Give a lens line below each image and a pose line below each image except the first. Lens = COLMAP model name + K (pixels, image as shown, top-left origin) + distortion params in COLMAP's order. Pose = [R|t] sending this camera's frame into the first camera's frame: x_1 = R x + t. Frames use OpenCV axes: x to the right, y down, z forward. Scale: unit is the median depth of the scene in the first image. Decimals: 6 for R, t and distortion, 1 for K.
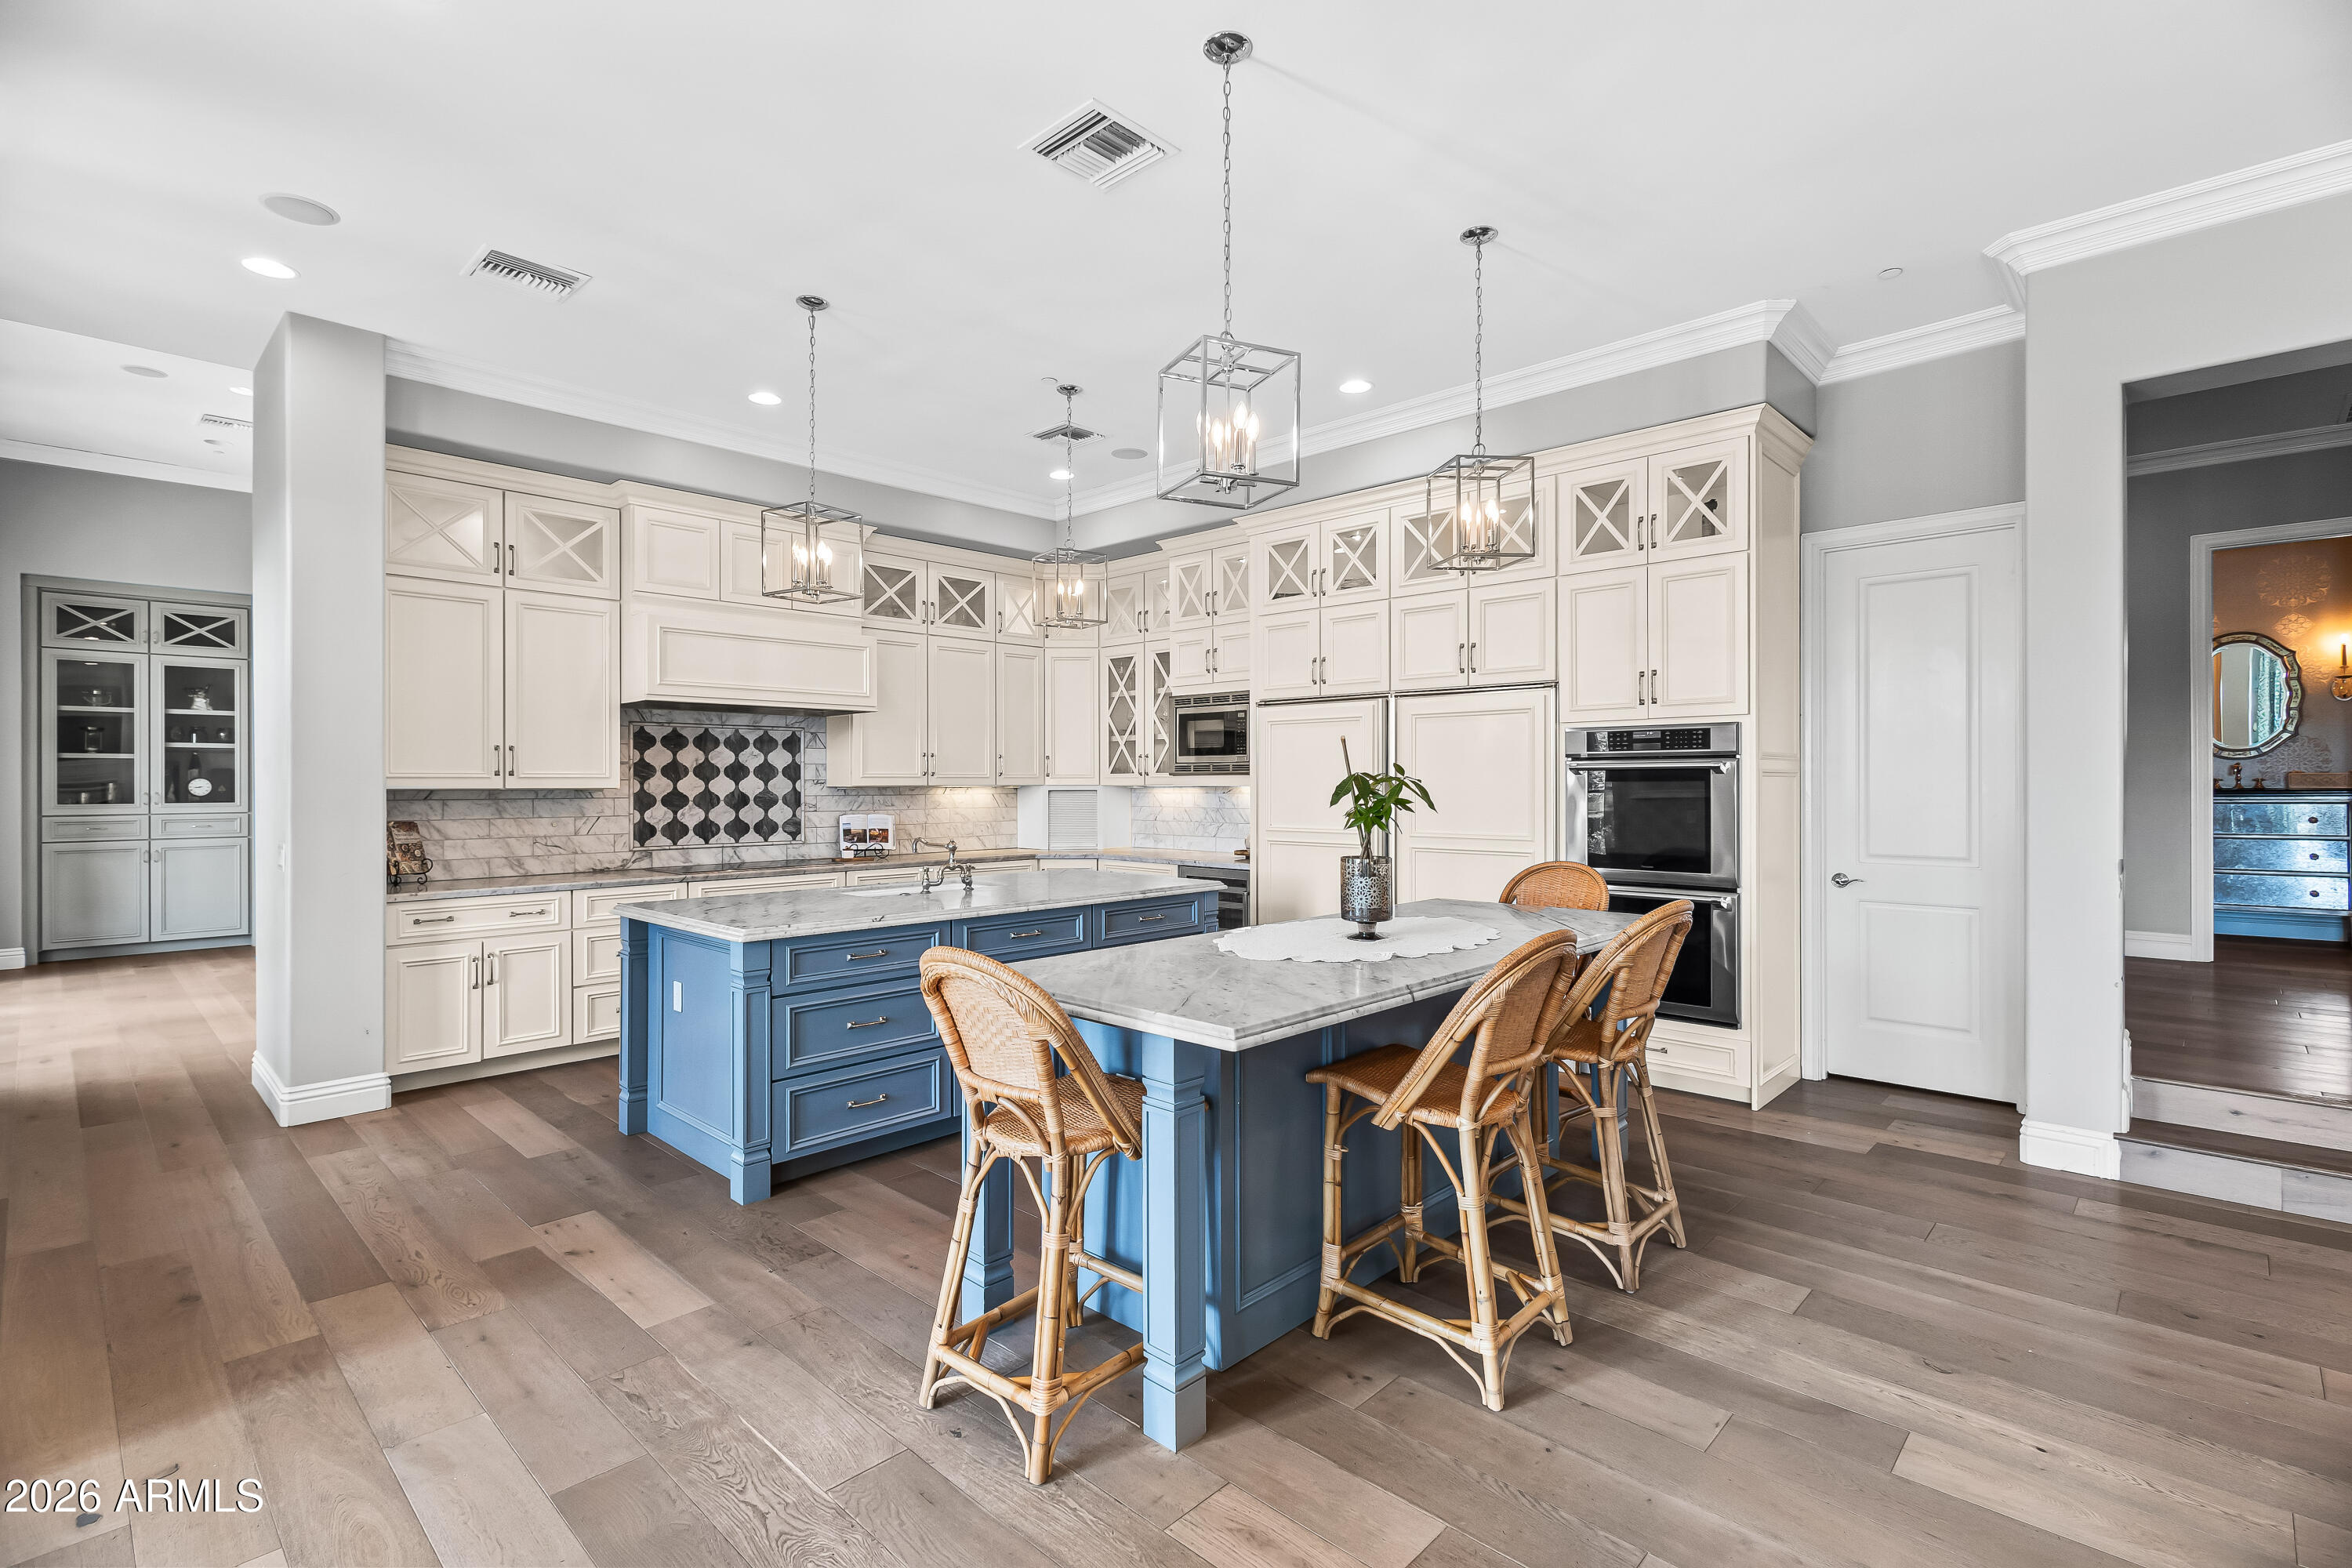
lens RADIAL K [[1081.7, 0, 1171.1], [0, 1081.7, 786.4], [0, 0, 1]] dist [0.001693, -0.000193]
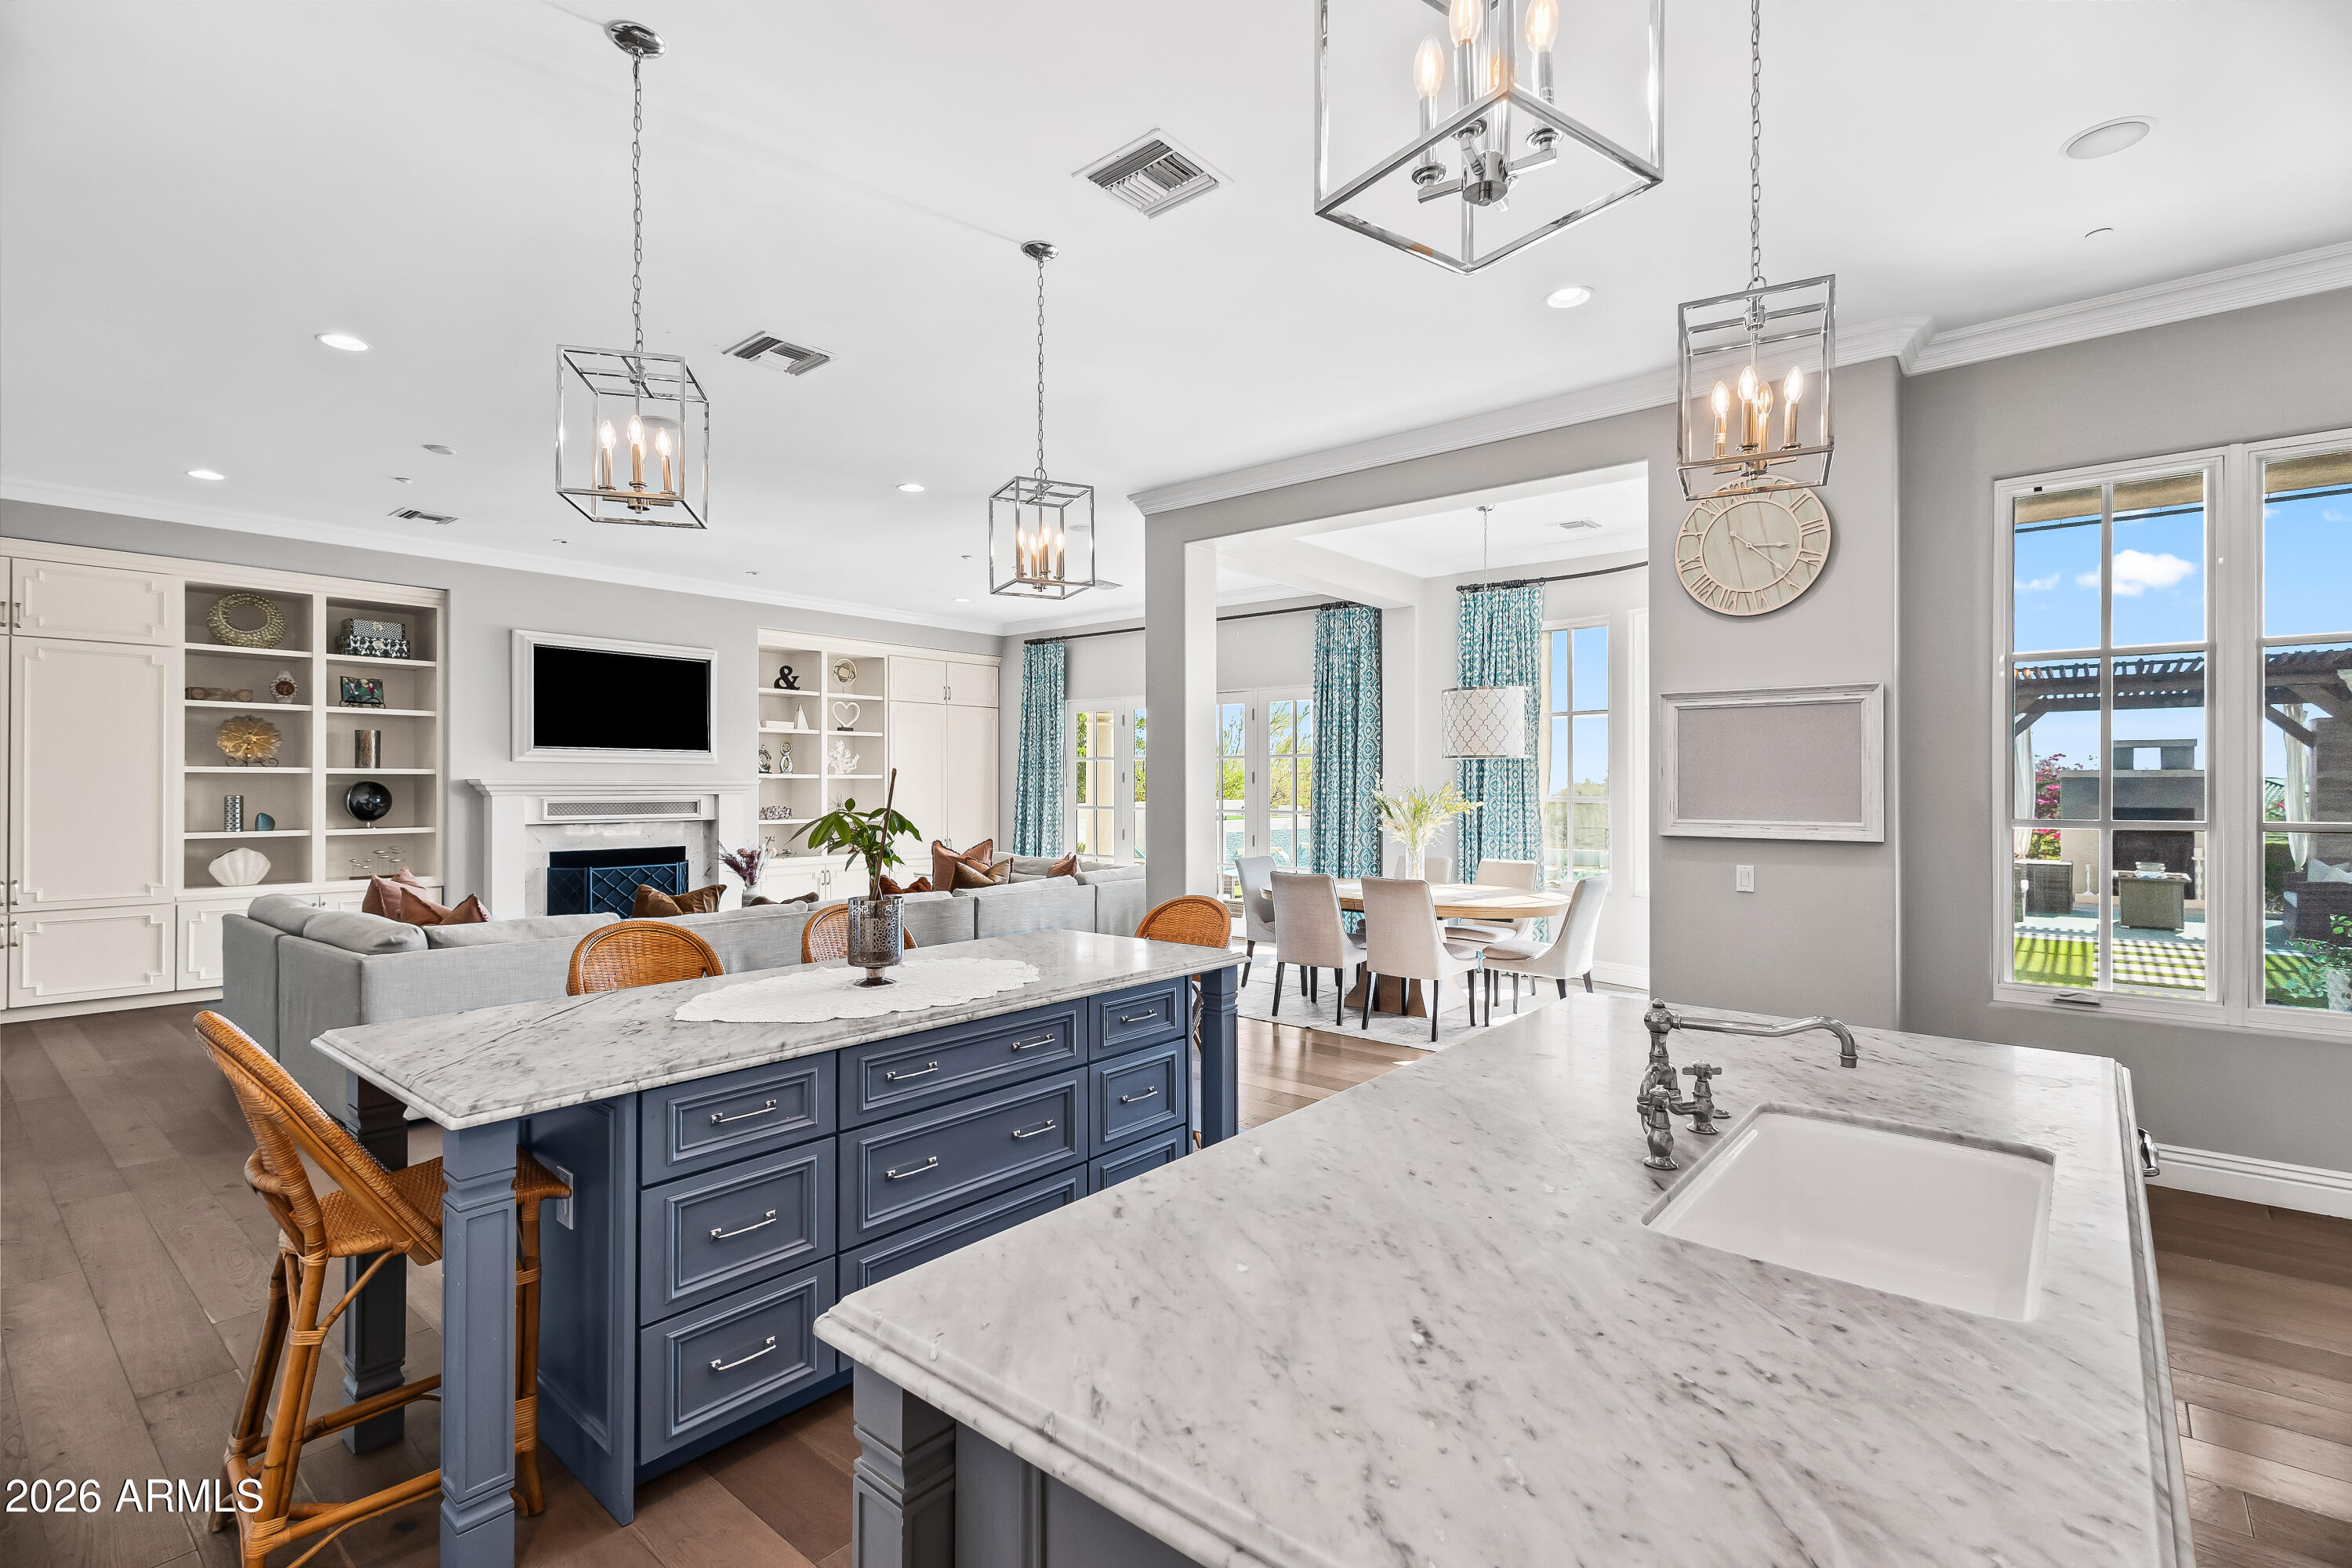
lens RADIAL K [[1079.9, 0, 1167.5], [0, 1079.9, 777.1], [0, 0, 1]] dist [0.008578, 0.000048]
pose [[-0.997685, 0.000972, -0.068000, 0.011724], [0.001141, 0.999996, -0.002442, -0.019188], [0.067997, -0.002514, -0.997682, 1.016337]]
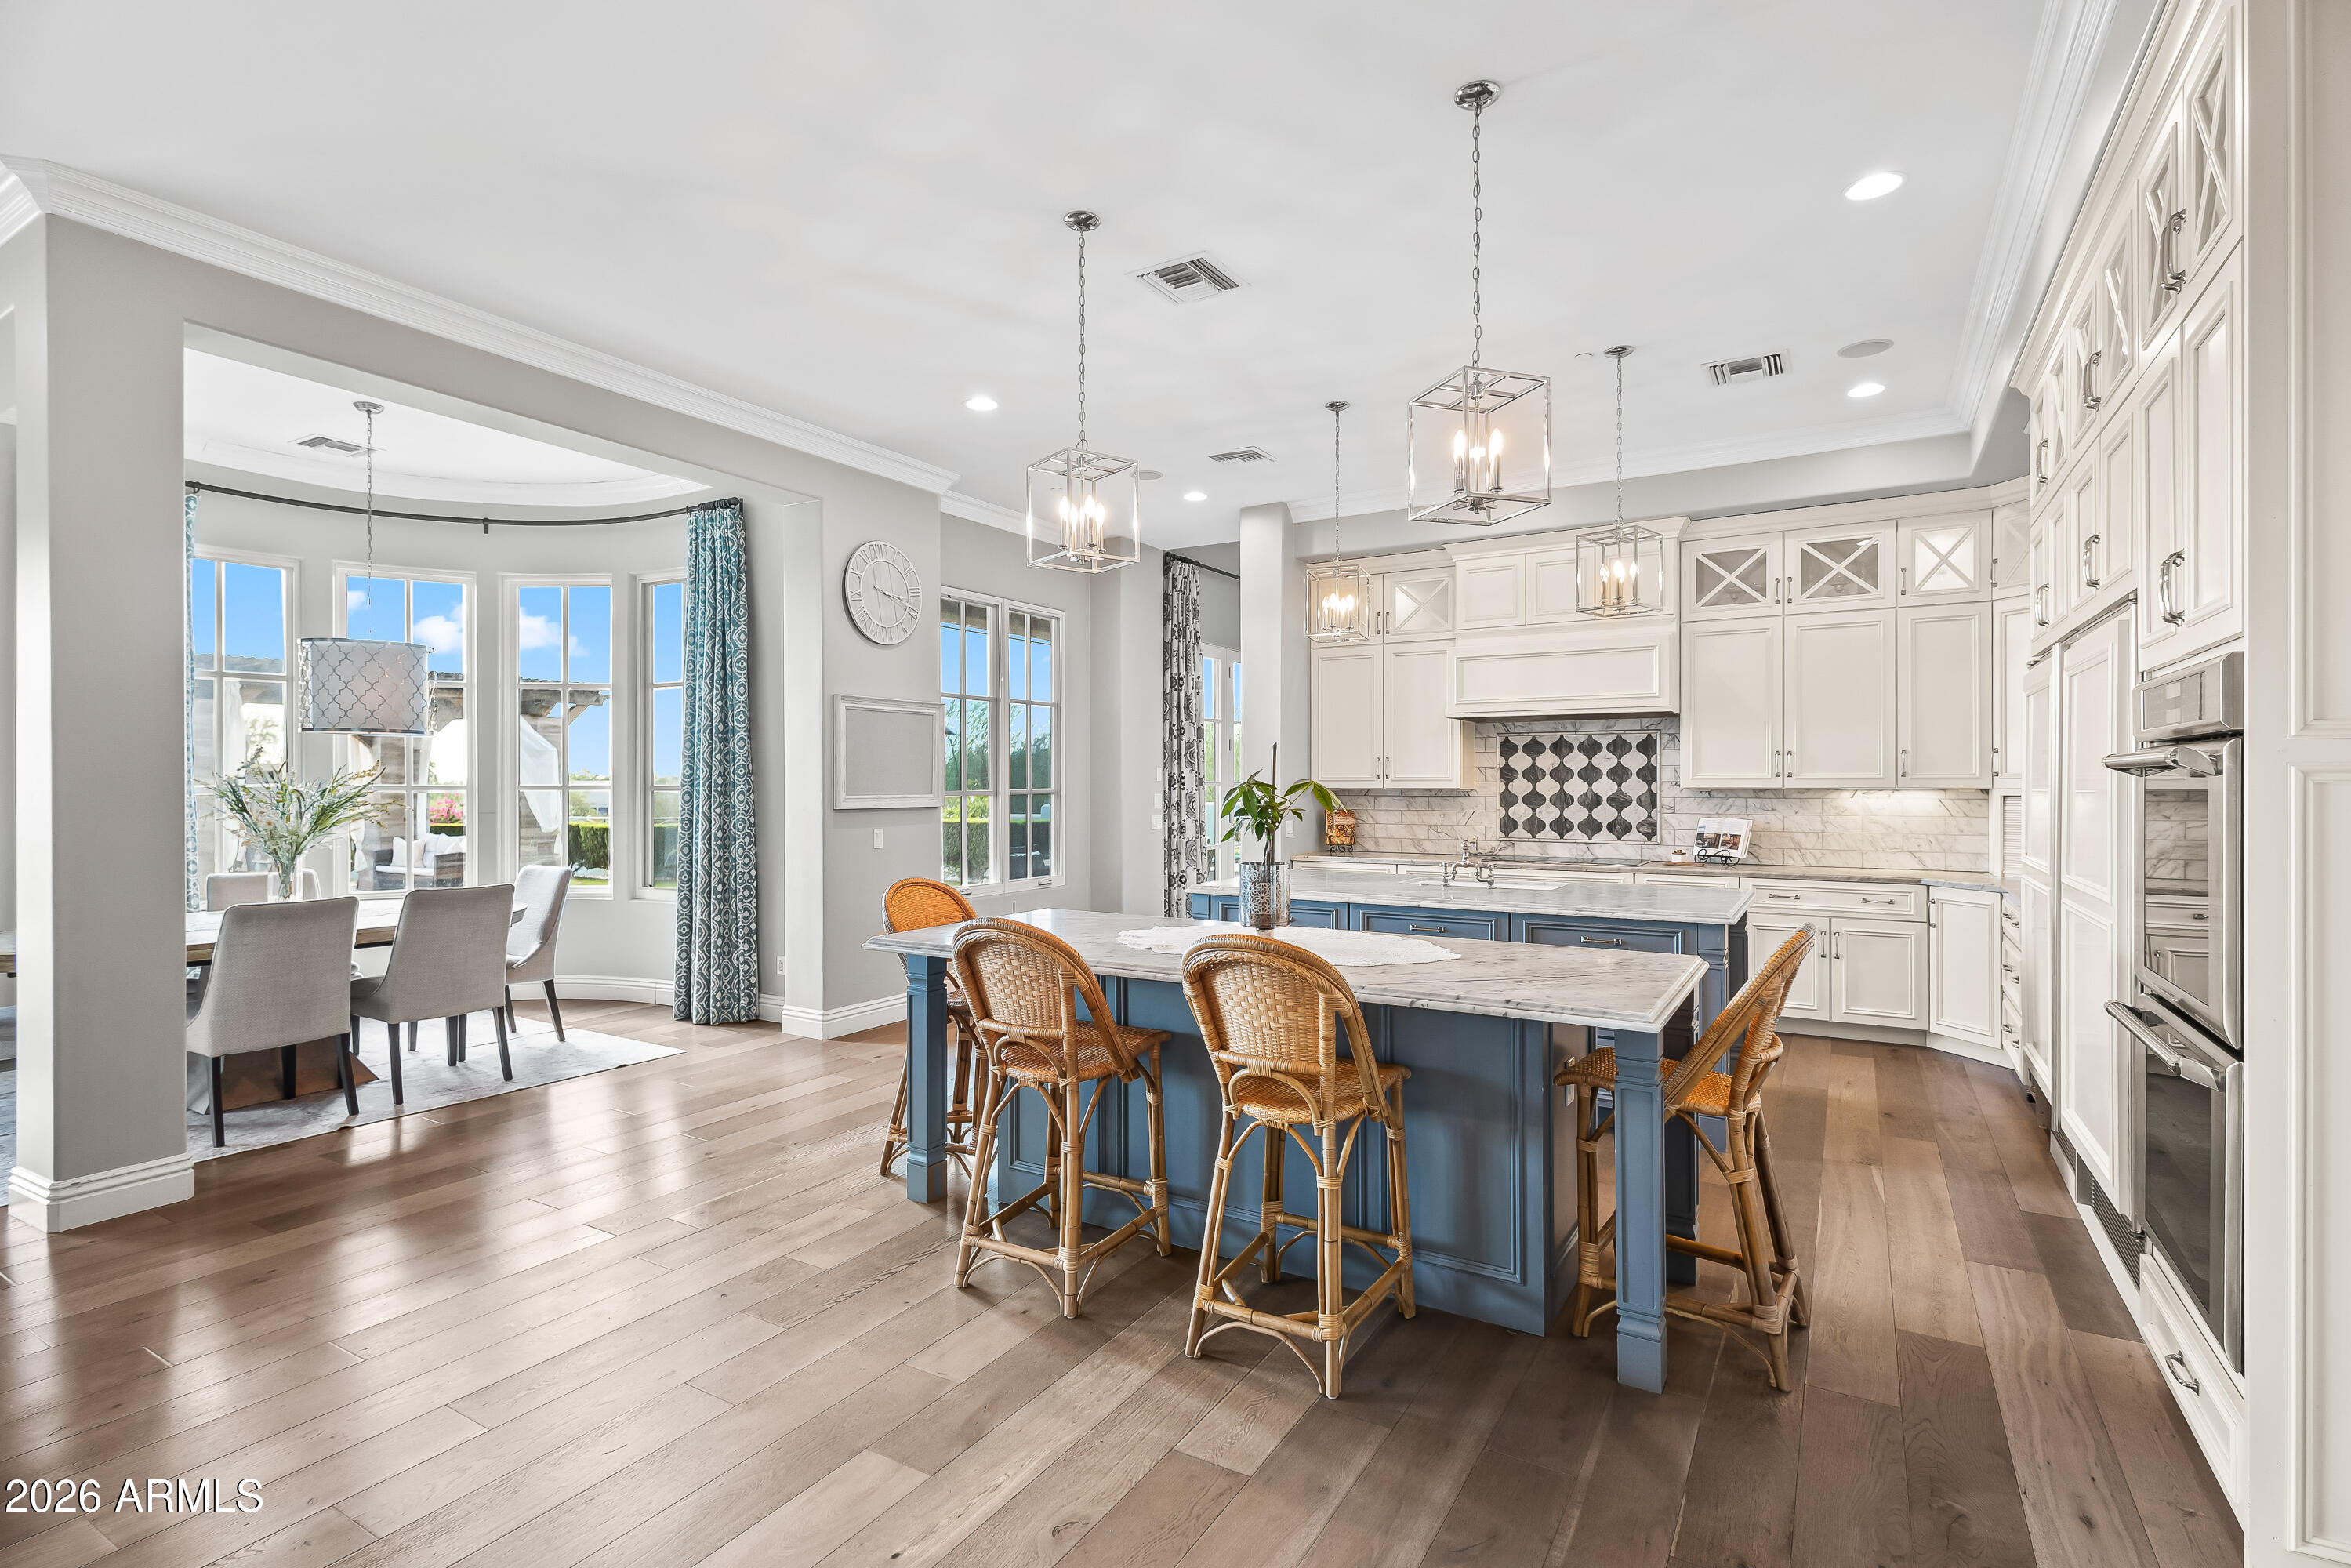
lens RADIAL K [[1121.6, 0, 1183.5], [0, 1121.6, 773.7], [0, 0, 1]] dist [-0.000408, 0.000426]
pose [[0.226471, -0.006224, -0.973998, 0.617011], [-0.002957, 0.999971, -0.007077, -0.004833], [0.974013, 0.004483, 0.226446, 0.360556]]
